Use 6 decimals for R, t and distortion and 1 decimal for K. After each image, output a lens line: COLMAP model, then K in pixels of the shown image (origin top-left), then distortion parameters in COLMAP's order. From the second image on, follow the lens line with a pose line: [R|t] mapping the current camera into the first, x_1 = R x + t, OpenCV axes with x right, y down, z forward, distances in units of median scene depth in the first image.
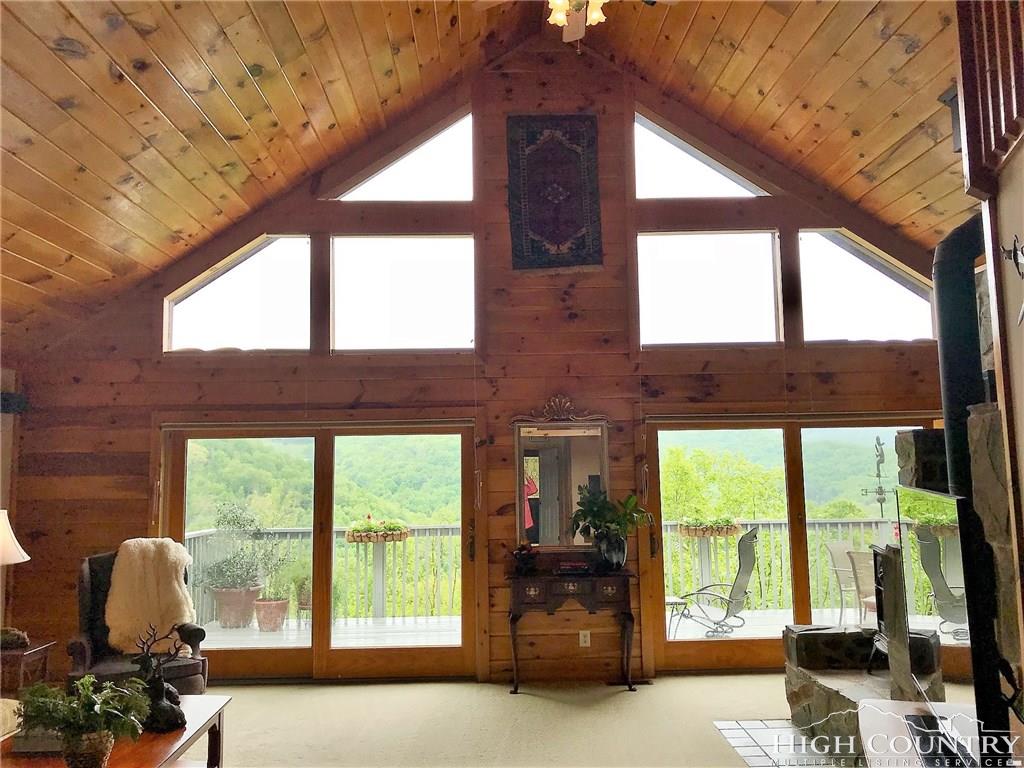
lens RADIAL K [[837.7, 0, 508.5], [0, 837.7, 381.5], [0, 0, 1]] dist [0.026209, -0.026613]
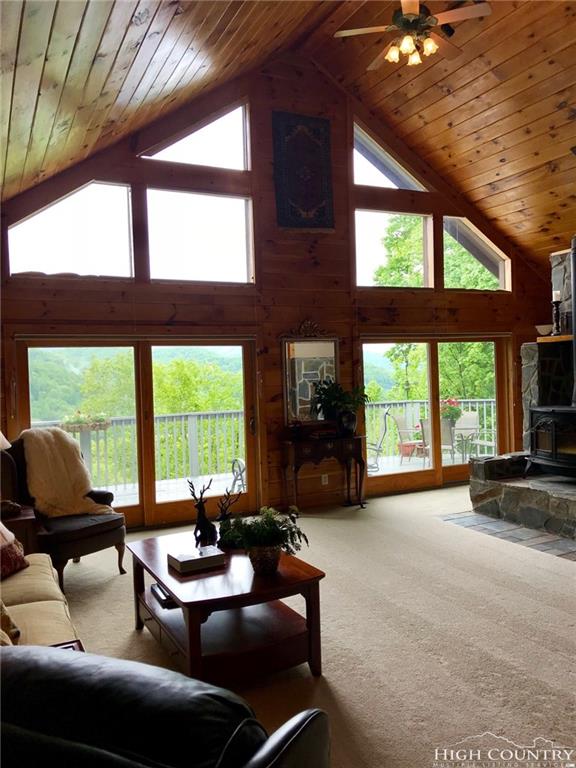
lens RADIAL K [[628.3, 0, 285.9], [0, 628.3, 387.0], [0, 0, 1]] dist [0.026209, -0.026613]
pose [[0.907445, -0.021949, 0.419598, -0.434881], [-0.028622, 0.993086, 0.113846, 0.011224], [-0.419195, -0.115318, 0.900543, 0.023931]]
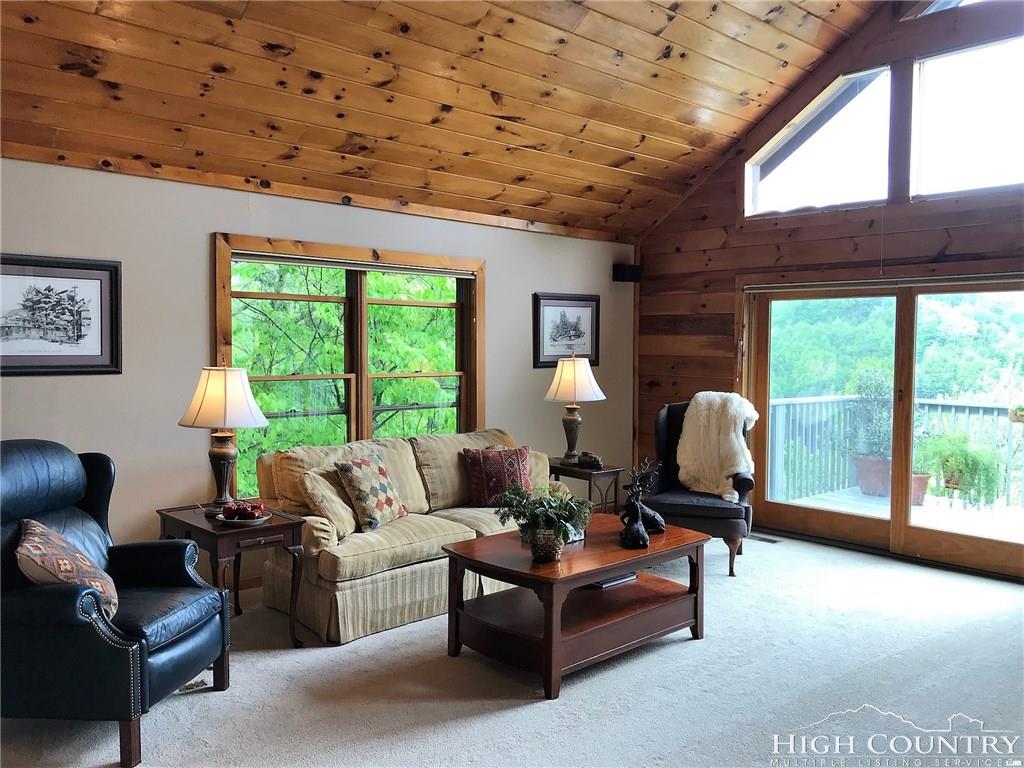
lens RADIAL K [[837.7, 0, 514.8], [0, 837.7, 382.1], [0, 0, 1]] dist [0.026209, -0.026613]
pose [[0.662514, 0.054934, -0.747032, 0.183518], [0.058293, 0.990501, 0.124535, 0.021070], [0.746778, -0.126053, 0.653019, 0.088666]]
